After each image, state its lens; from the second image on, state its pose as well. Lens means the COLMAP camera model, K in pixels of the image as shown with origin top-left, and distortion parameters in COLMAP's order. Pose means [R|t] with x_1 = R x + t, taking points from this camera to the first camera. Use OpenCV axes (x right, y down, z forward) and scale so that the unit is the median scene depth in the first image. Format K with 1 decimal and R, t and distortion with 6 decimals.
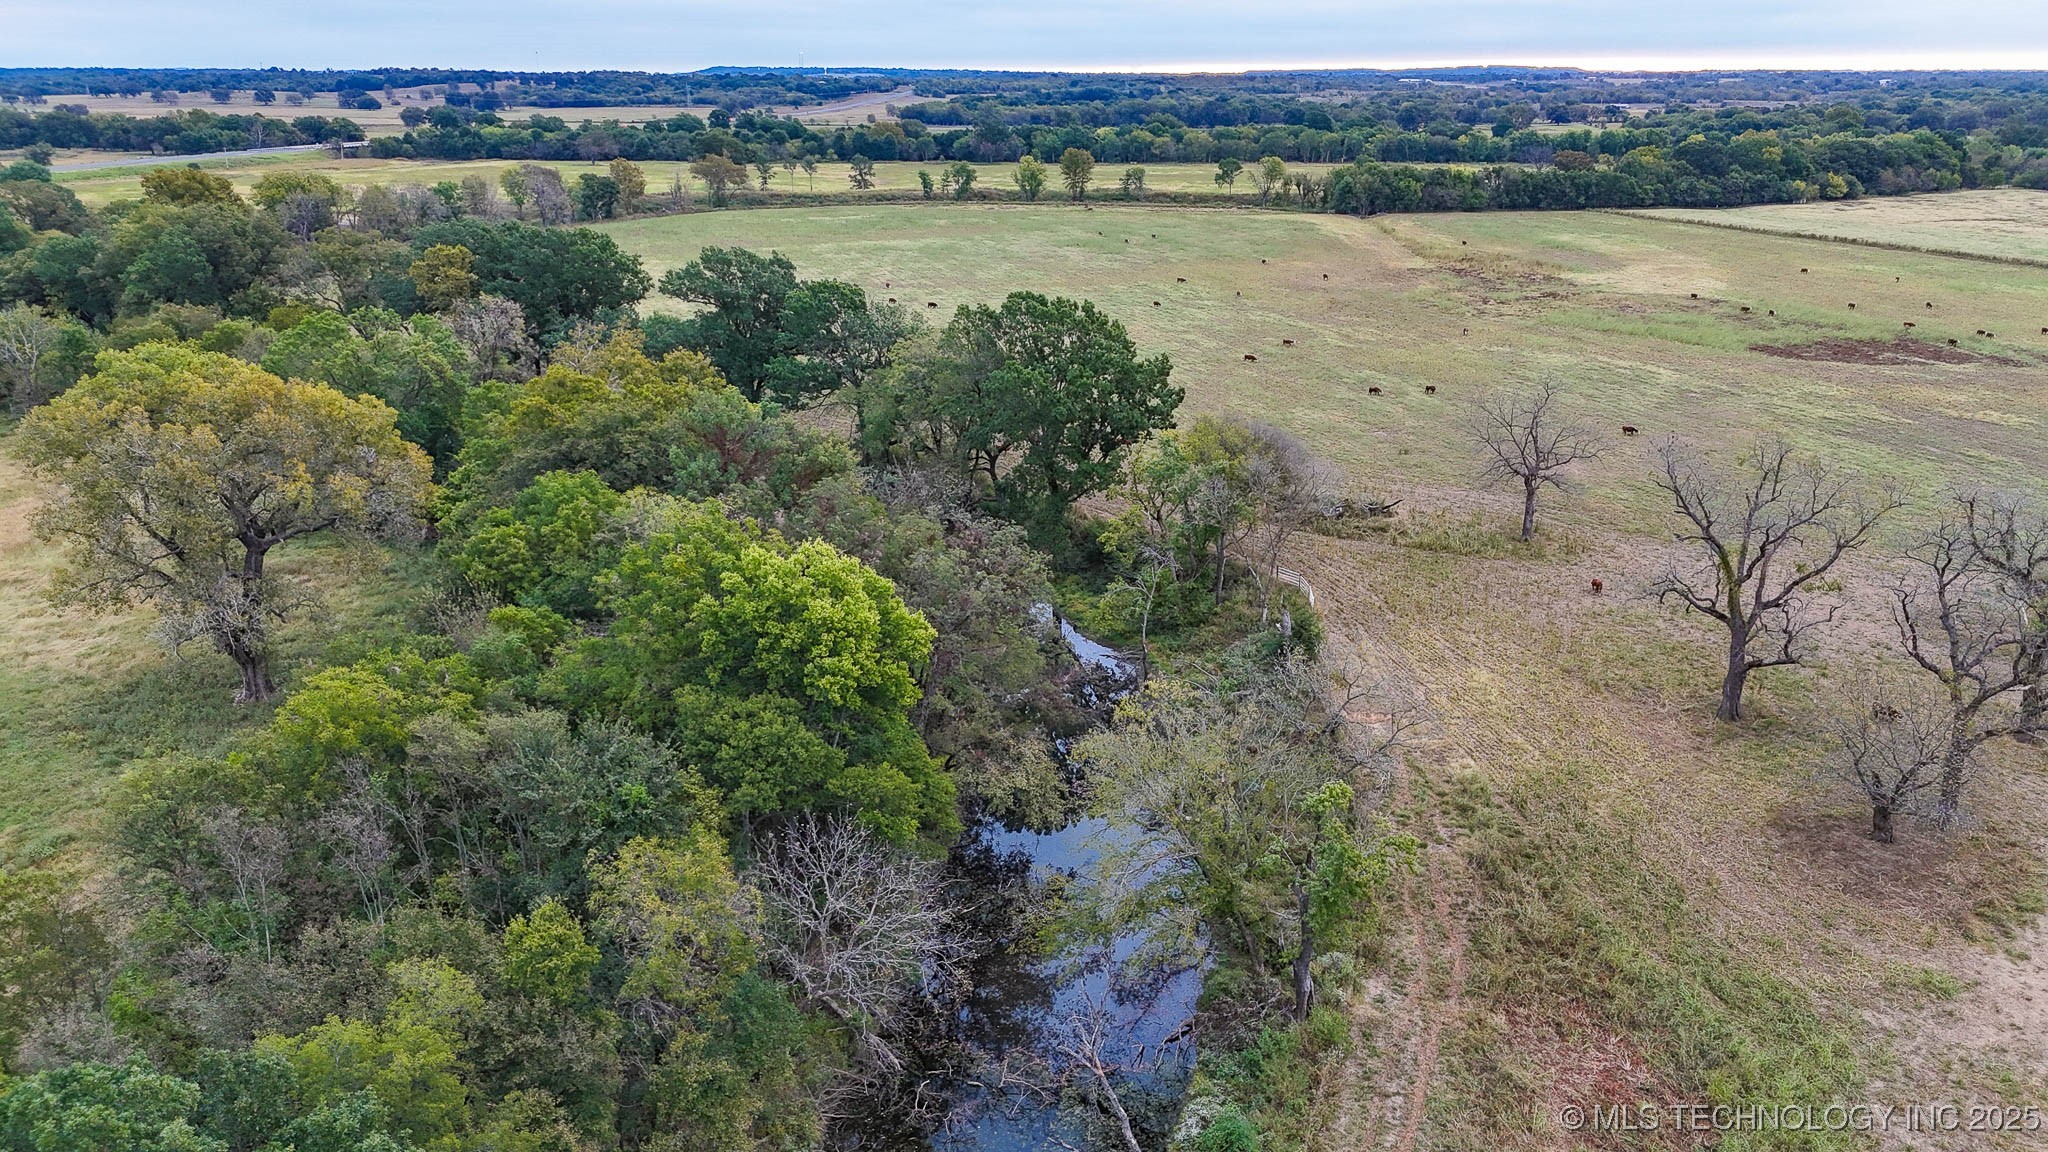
lens RADIAL K [[1486.0, 0, 1031.1], [0, 1486.0, 567.9], [0, 0, 1]] dist [0.078258, -0.073929]
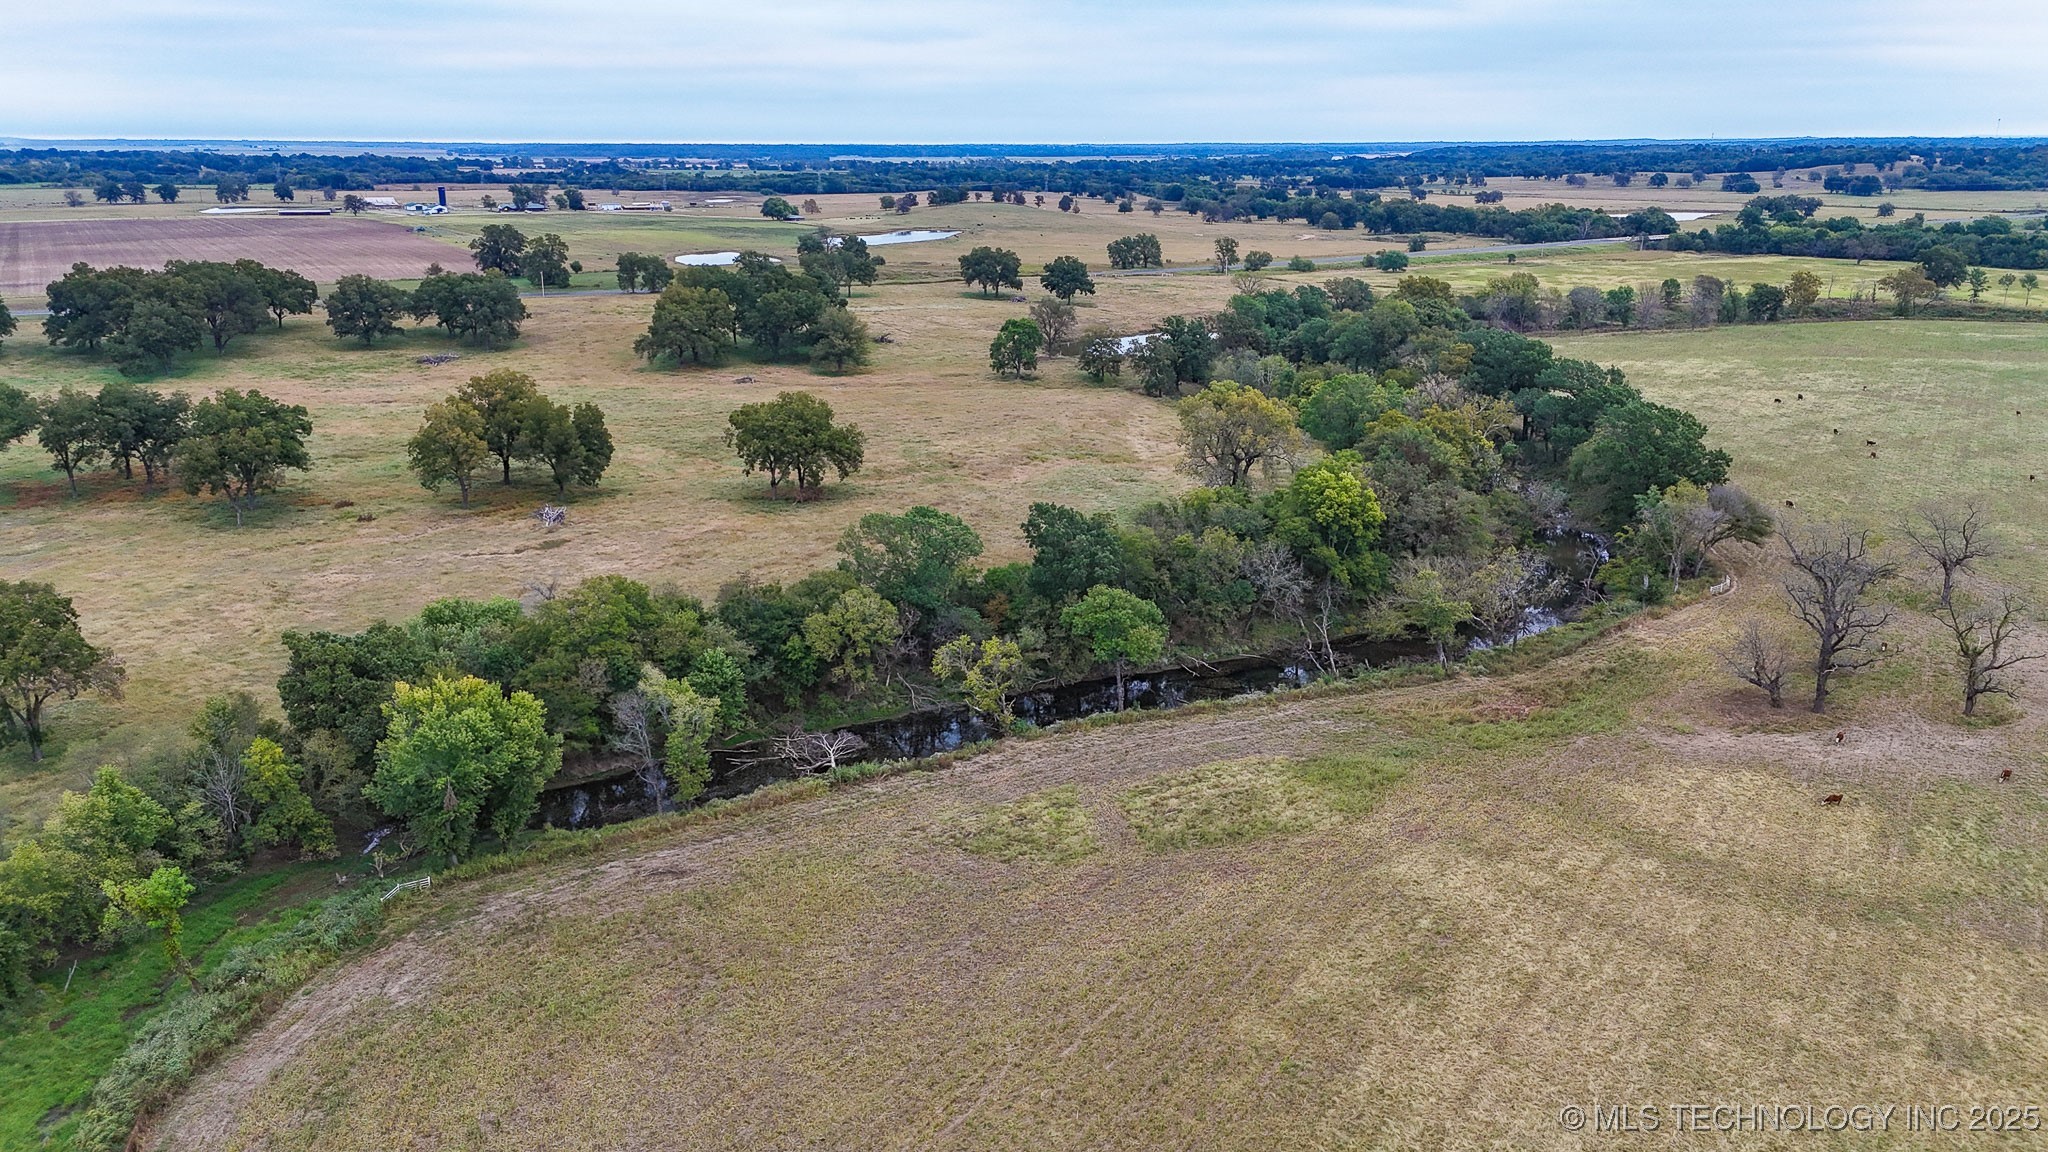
lens RADIAL K [[1486.0, 0, 1031.1], [0, 1486.0, 567.9], [0, 0, 1]] dist [0.078258, -0.073929]
pose [[0.655283, 0.202191, -0.727820, 0.201731], [-0.232824, 0.970664, 0.060033, 0.016845], [0.718607, 0.130115, 0.683135, -0.171413]]
